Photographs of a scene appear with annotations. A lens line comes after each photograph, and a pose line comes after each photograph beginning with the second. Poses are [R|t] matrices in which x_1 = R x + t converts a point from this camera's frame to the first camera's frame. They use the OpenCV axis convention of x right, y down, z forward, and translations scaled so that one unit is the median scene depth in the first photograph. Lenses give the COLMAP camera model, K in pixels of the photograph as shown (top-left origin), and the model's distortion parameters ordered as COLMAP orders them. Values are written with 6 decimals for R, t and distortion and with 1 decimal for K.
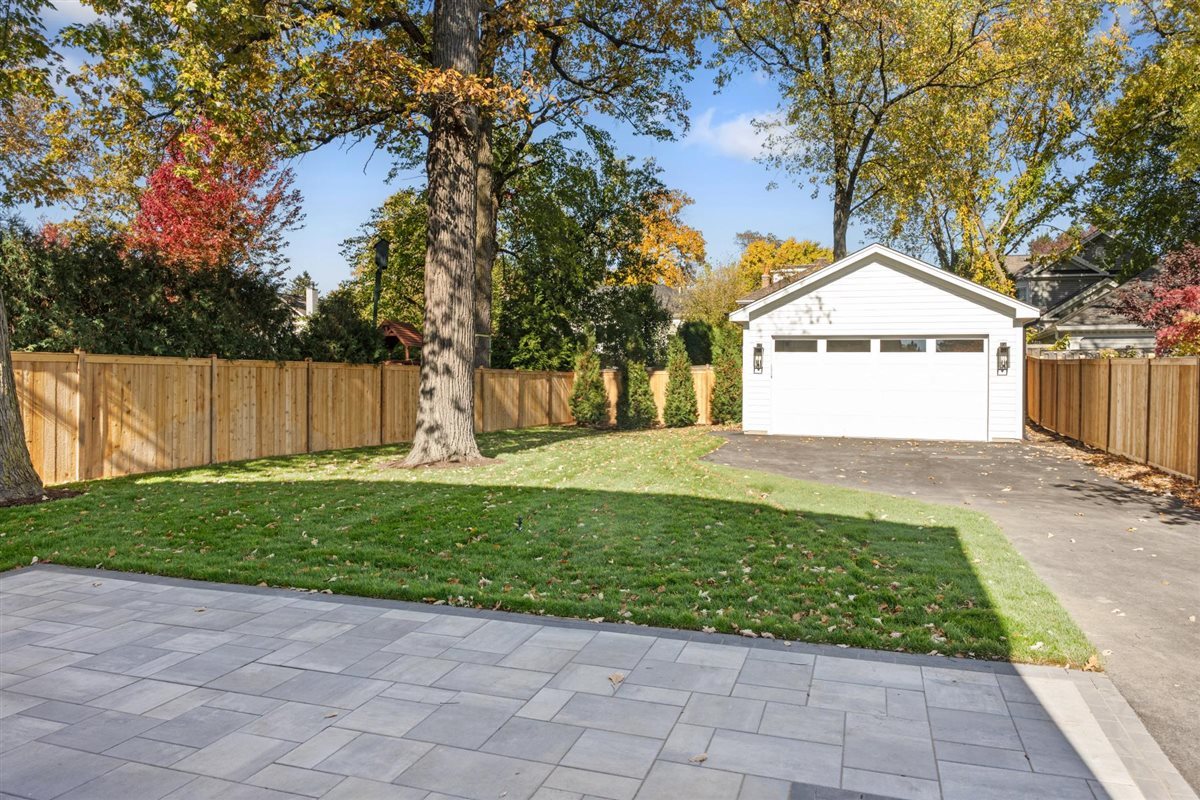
lens RADIAL K [[808.0, 0, 600.7], [0, 808.0, 395.6], [0, 0, 1]] dist [0.000804, 0.000623]
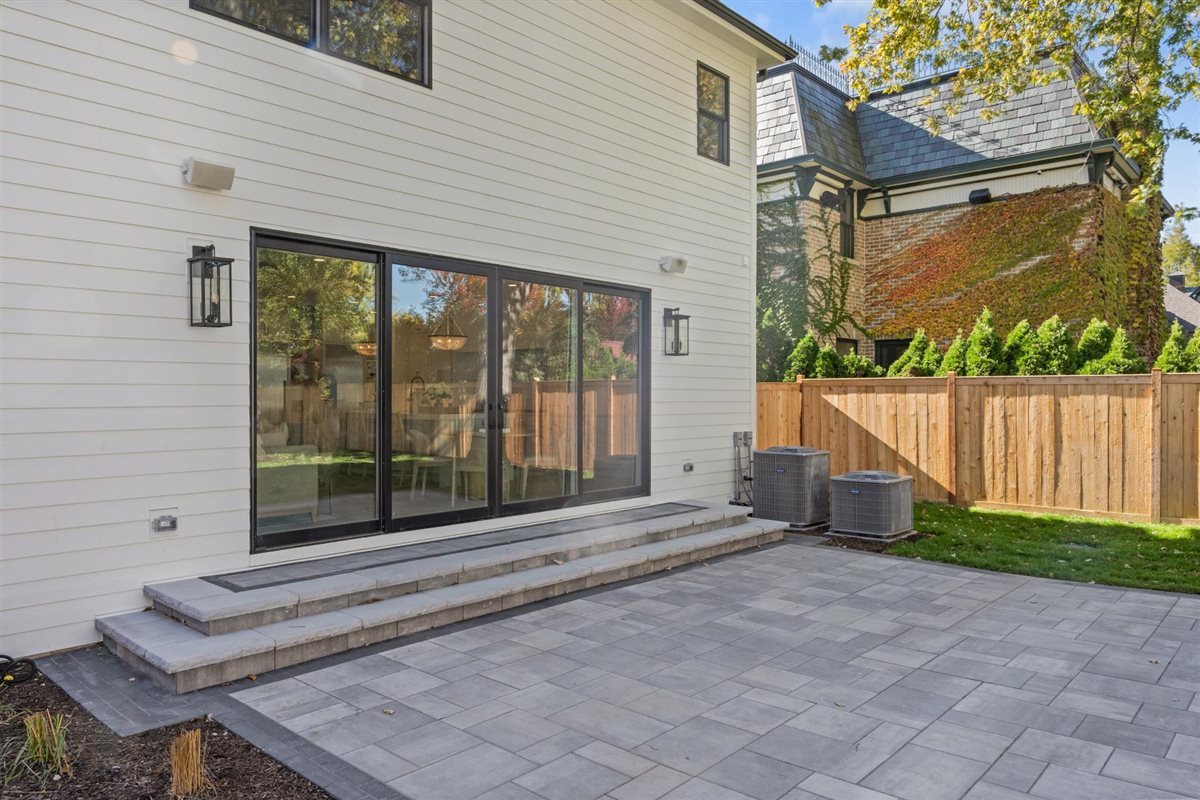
lens RADIAL K [[808.0, 0, 599.5], [0, 808.0, 400.6], [0, 0, 1]] dist [0.000804, 0.000623]
pose [[-0.395069, -0.008499, -0.918612, 0.746718], [-0.018396, 0.999830, -0.001339, -0.015485], [0.918467, 0.016370, -0.395158, 1.017792]]
